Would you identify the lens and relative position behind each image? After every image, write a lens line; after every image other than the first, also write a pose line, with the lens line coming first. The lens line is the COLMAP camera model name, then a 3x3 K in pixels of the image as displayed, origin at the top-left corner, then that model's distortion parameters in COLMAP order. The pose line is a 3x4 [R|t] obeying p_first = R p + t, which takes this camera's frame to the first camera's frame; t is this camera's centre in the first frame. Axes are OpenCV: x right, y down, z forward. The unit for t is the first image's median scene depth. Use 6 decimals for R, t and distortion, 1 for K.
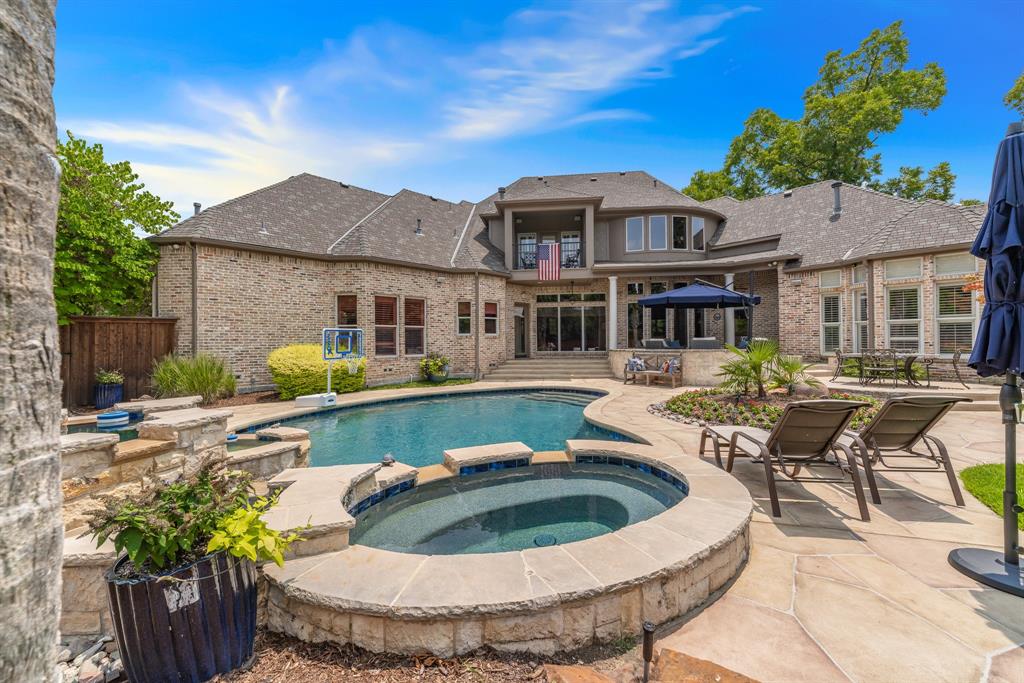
lens RADIAL K [[399.9, 0, 508.1], [0, 399.9, 340.8], [0, 0, 1]] dist [-0.003328, -0.000030]
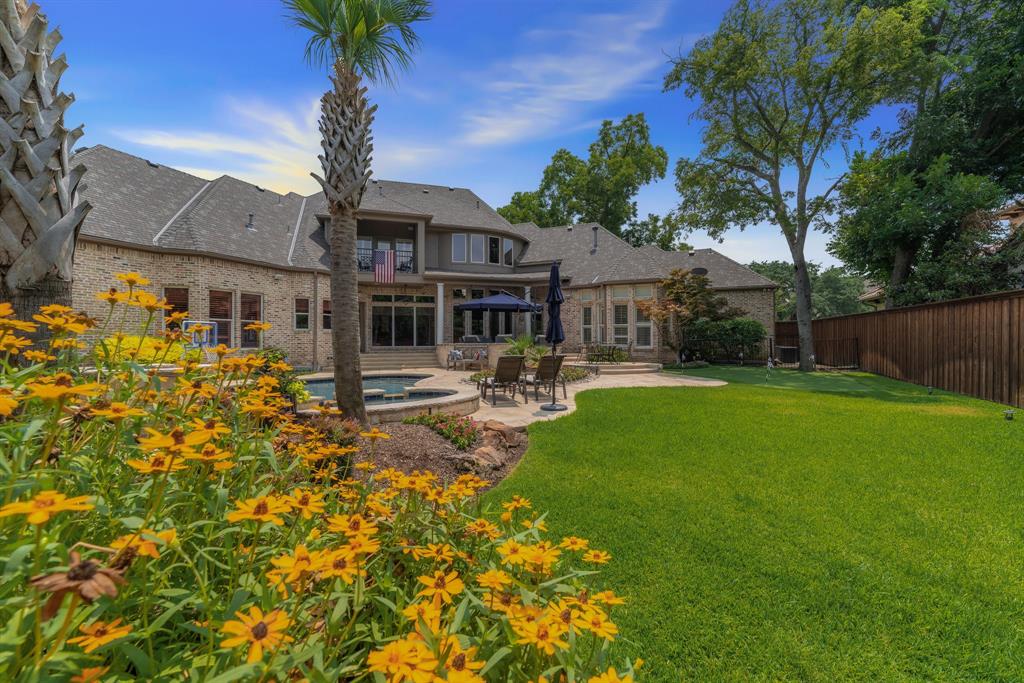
lens RADIAL K [[435.4, 0, 512.4], [0, 435.4, 343.7], [0, 0, 1]] dist [0.004346, 0.000041]
pose [[0.920254, 0.004185, 0.391298, -0.048349], [-0.007108, 0.999957, 0.006023, 0.011023], [-0.391256, -0.008324, 0.920244, -0.284111]]
